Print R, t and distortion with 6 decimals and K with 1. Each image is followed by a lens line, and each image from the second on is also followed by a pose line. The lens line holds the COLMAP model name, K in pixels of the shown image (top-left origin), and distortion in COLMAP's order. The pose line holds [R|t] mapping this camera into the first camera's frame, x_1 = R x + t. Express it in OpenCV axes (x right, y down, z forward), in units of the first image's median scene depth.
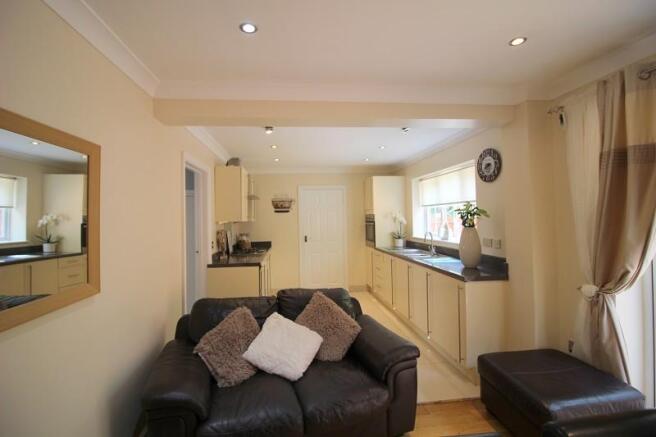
lens RADIAL K [[302.5, 0, 328.2], [0, 302.5, 217.6], [0, 0, 1]] dist [0.005267, -0.000124]
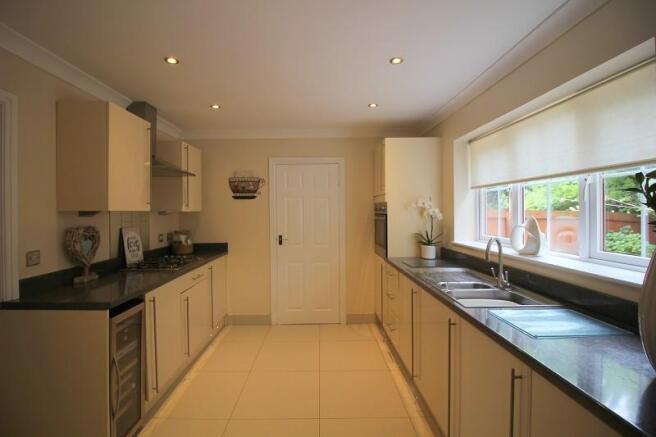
lens RADIAL K [[302.5, 0, 327.7], [0, 302.5, 217.0], [0, 0, 1]] dist [0.005267, -0.000124]
pose [[0.995797, 0.013850, -0.090532, 0.090840], [-0.011830, 0.999670, 0.022813, 0.005798], [0.090818, -0.021646, 0.995632, 0.394870]]
